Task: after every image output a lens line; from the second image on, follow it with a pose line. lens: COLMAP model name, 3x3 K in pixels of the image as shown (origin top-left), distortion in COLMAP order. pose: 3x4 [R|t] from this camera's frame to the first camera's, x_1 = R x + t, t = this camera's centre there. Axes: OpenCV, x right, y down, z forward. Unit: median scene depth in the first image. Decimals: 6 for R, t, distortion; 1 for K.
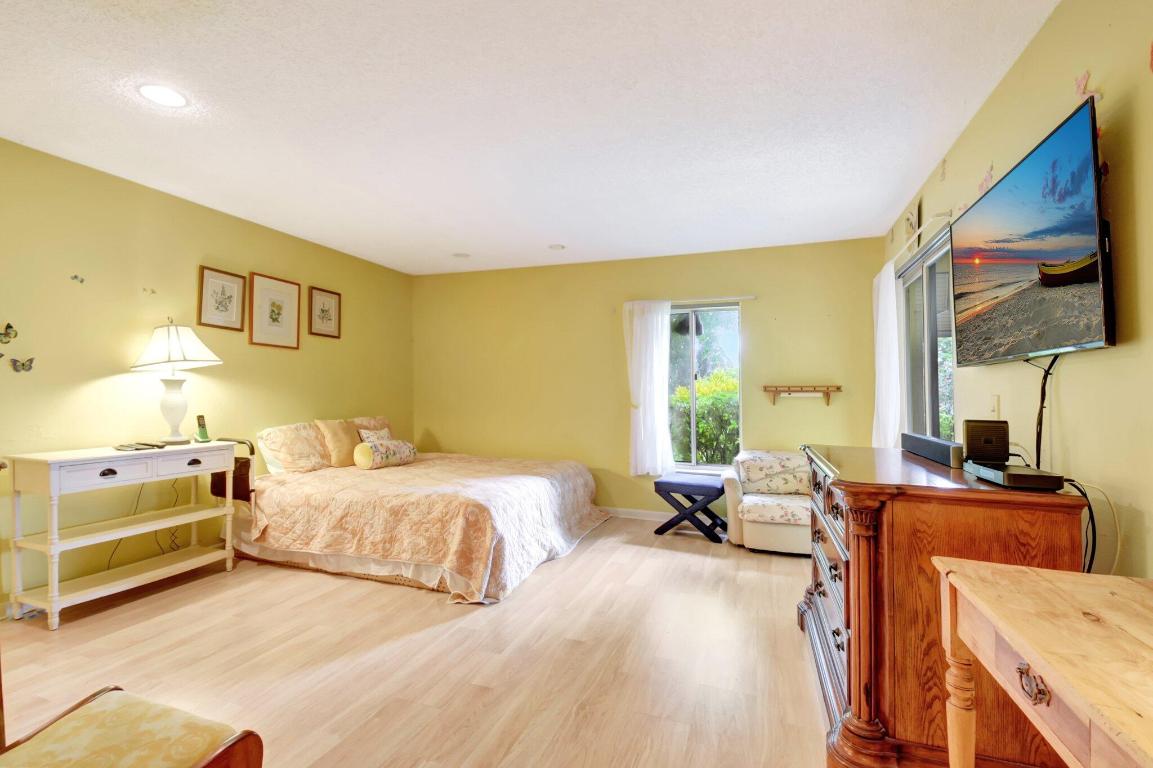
lens RADIAL K [[514.3, 0, 575.4], [0, 514.3, 383.6], [0, 0, 1]] dist [-0.023665, -0.004318]
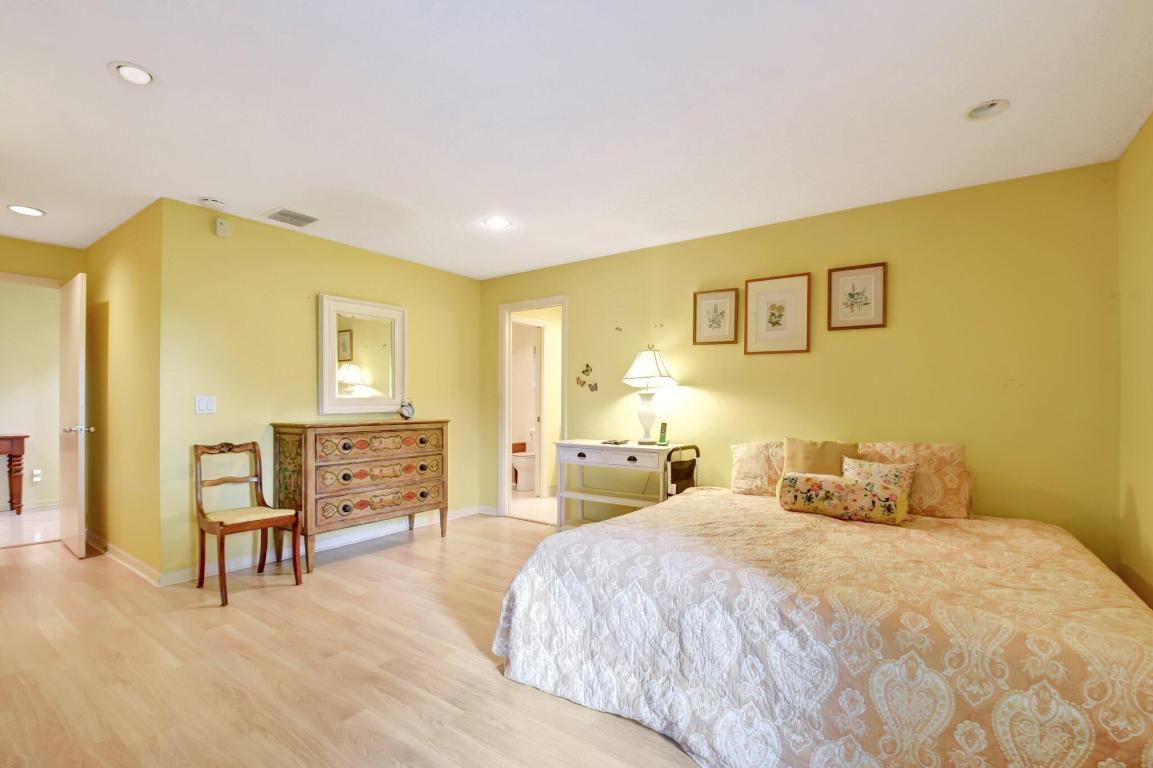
lens RADIAL K [[514.3, 0, 567.6], [0, 514.3, 400.1], [0, 0, 1]] dist [-0.023665, -0.004318]
pose [[-0.270818, 0.009691, -0.962582, 0.411388], [0.026224, 0.999652, 0.002686, -0.000527], [0.962273, -0.024515, -0.270978, 0.934156]]
